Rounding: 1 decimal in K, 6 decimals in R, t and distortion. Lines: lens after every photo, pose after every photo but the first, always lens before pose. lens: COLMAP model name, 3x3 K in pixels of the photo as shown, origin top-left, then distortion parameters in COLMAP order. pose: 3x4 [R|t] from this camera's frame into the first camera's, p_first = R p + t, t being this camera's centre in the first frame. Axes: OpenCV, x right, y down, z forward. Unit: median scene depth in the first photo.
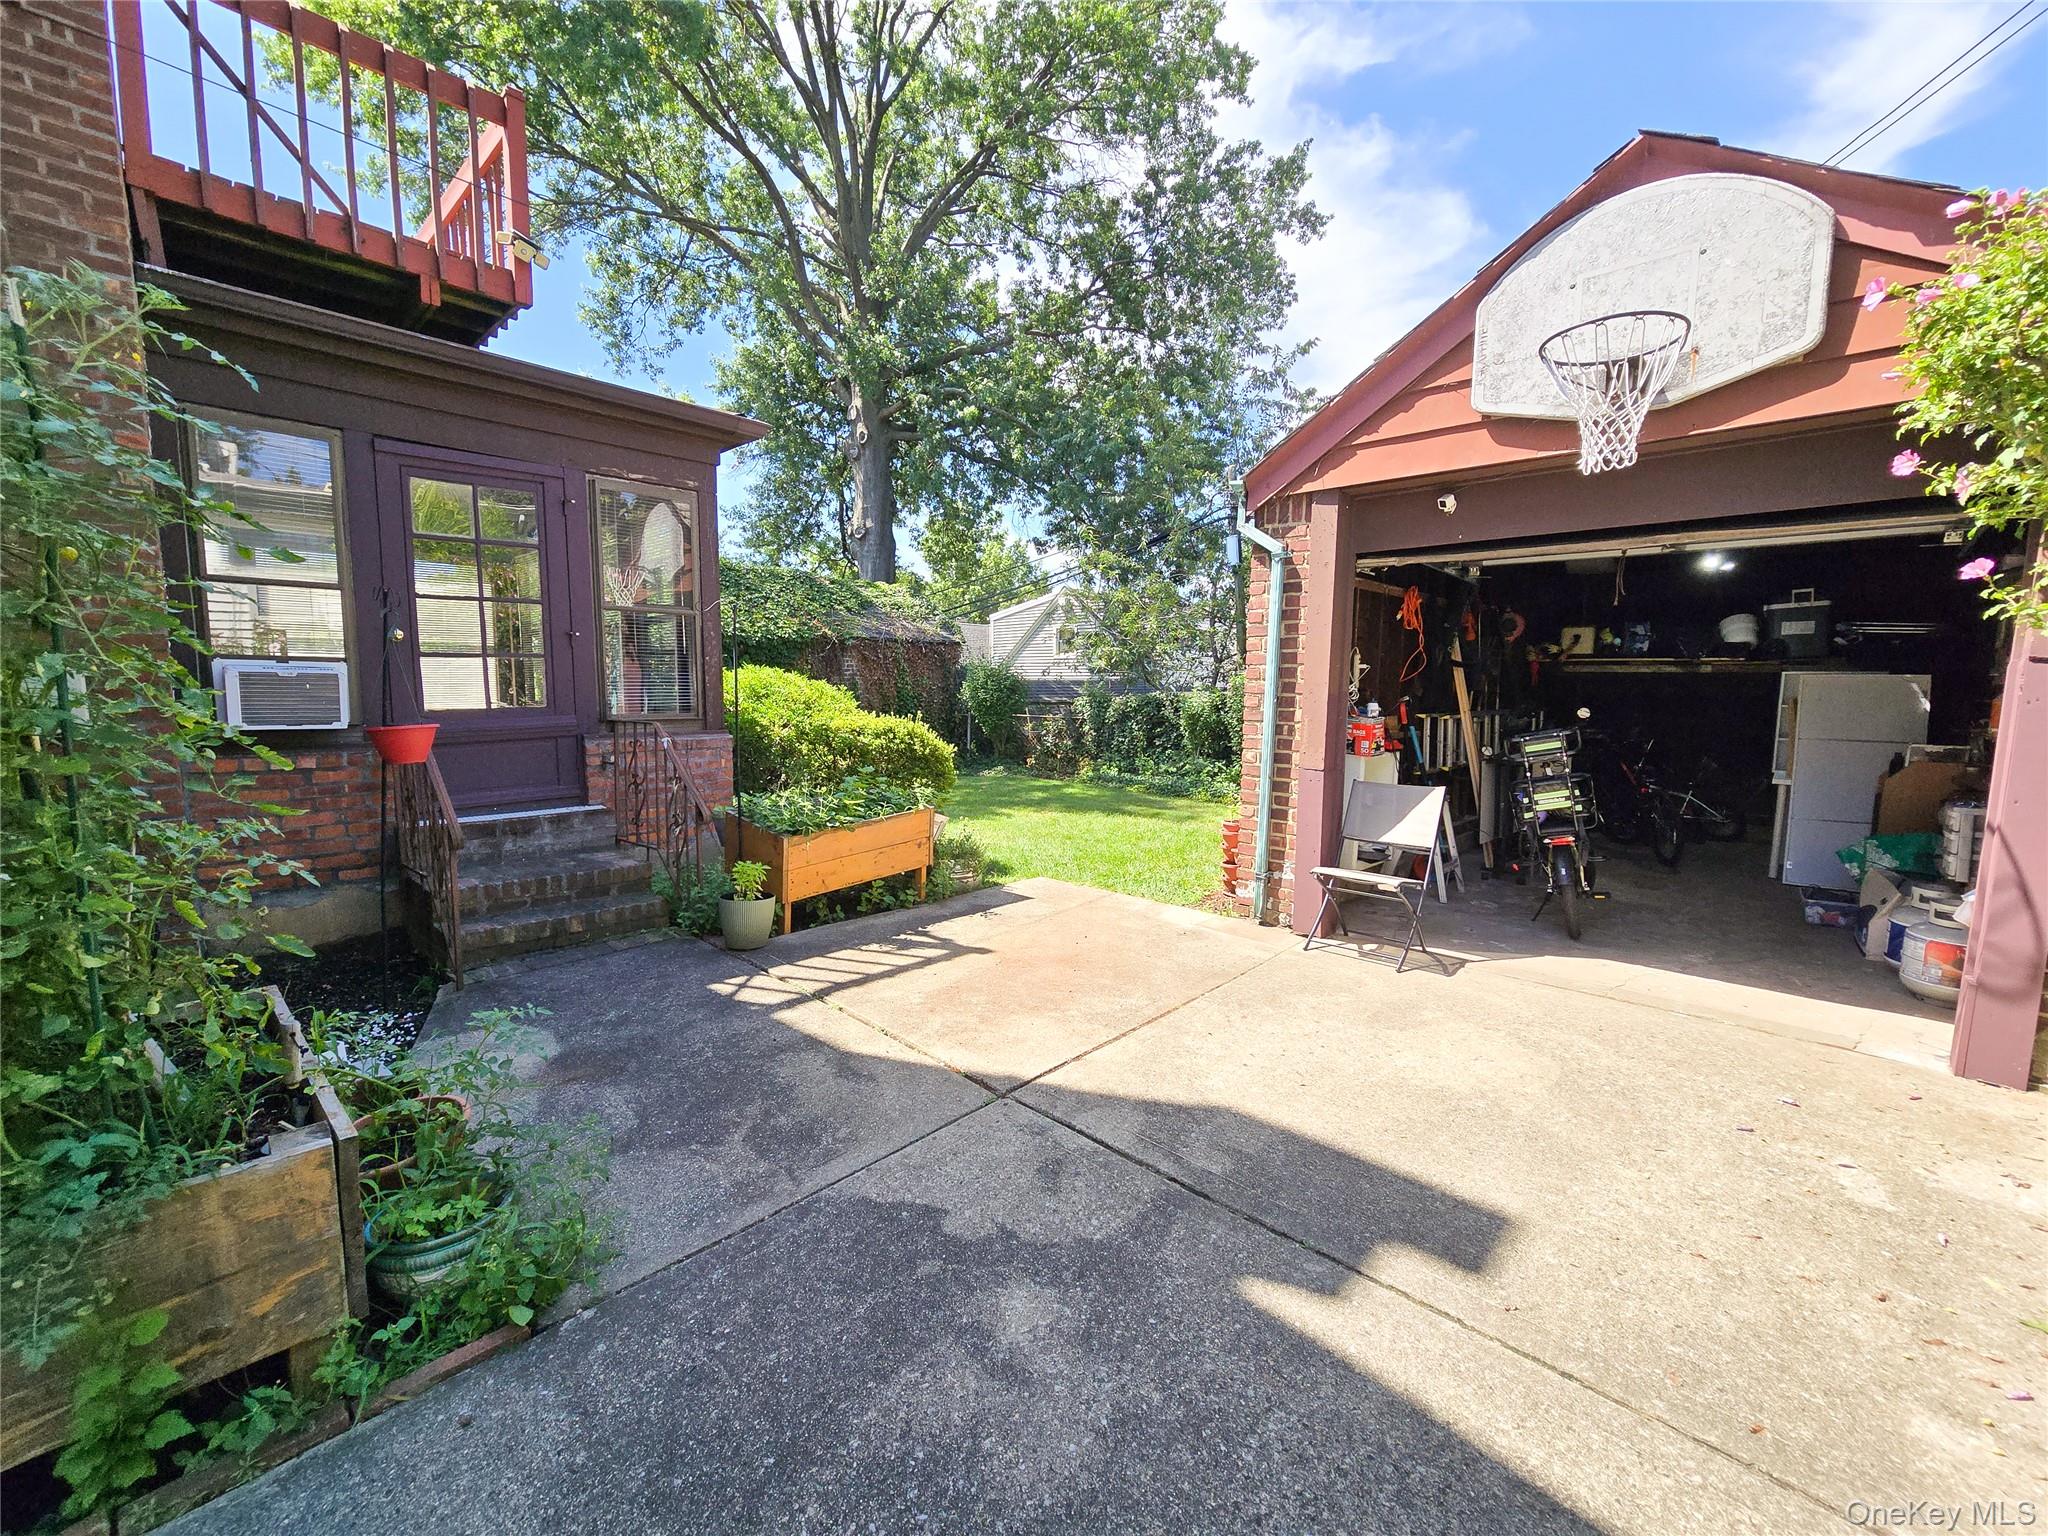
lens RADIAL K [[838.5, 0, 1027.7], [0, 838.5, 760.7], [0, 0, 1]] dist [-0.002444, -0.000171]
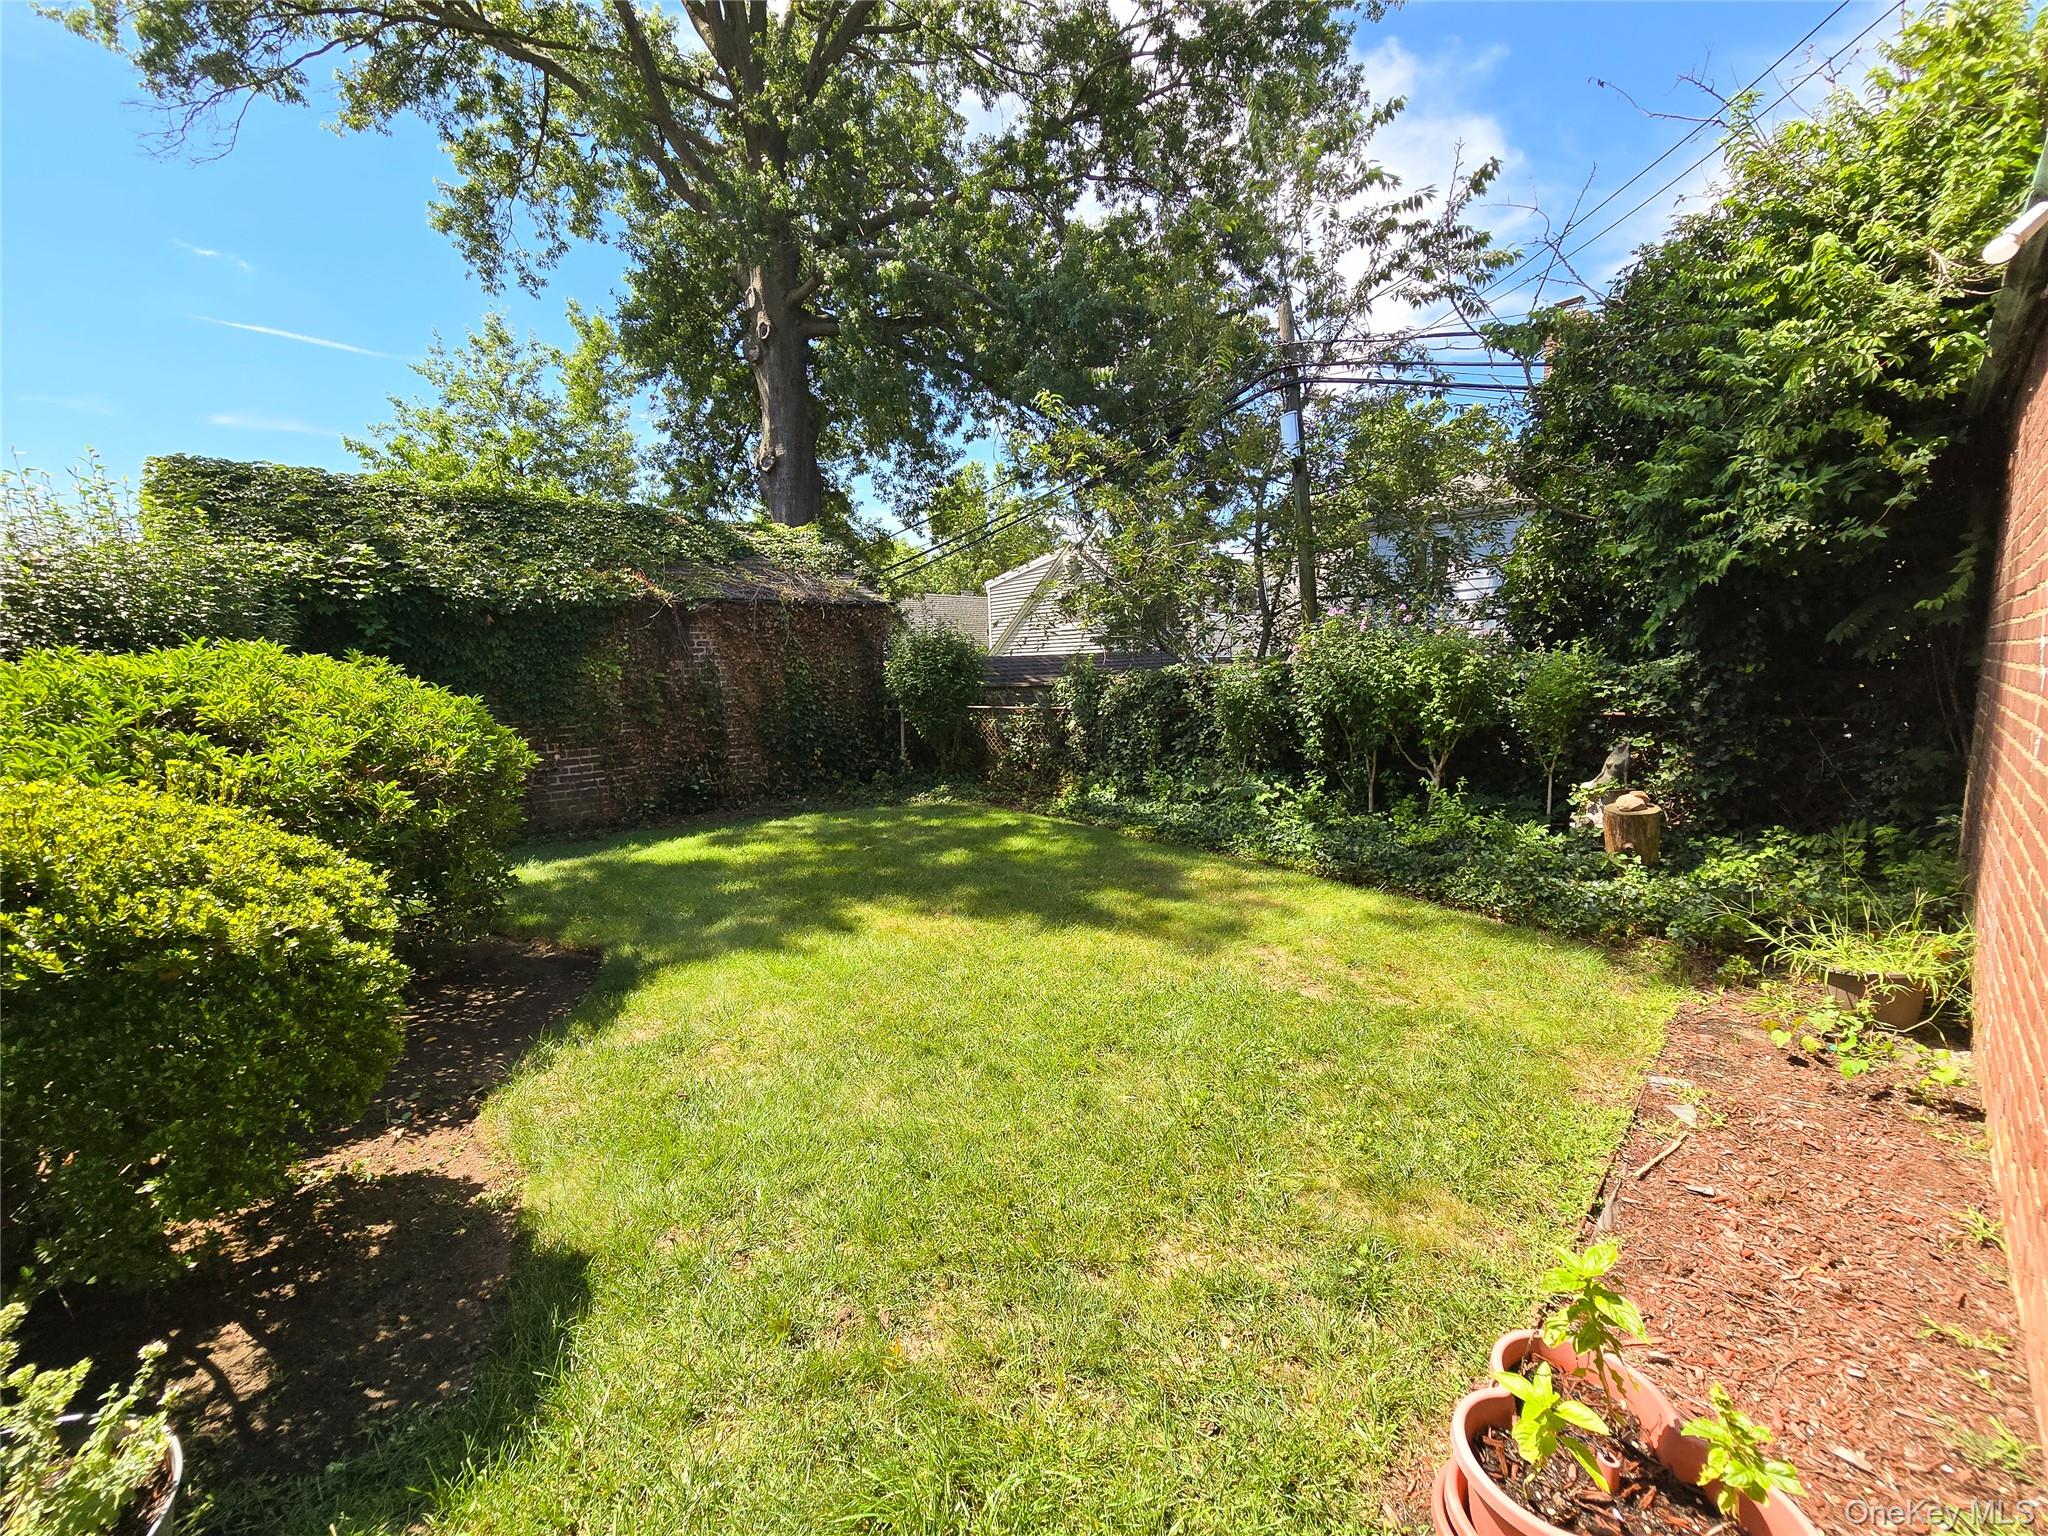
lens RADIAL K [[838.5, 0, 1027.7], [0, 838.5, 760.7], [0, 0, 1]] dist [-0.002444, -0.000171]
pose [[0.998129, -0.033645, -0.051057, 0.066606], [0.034804, 0.999153, 0.021970, -0.025228], [0.050274, -0.023705, 0.998454, 0.330635]]
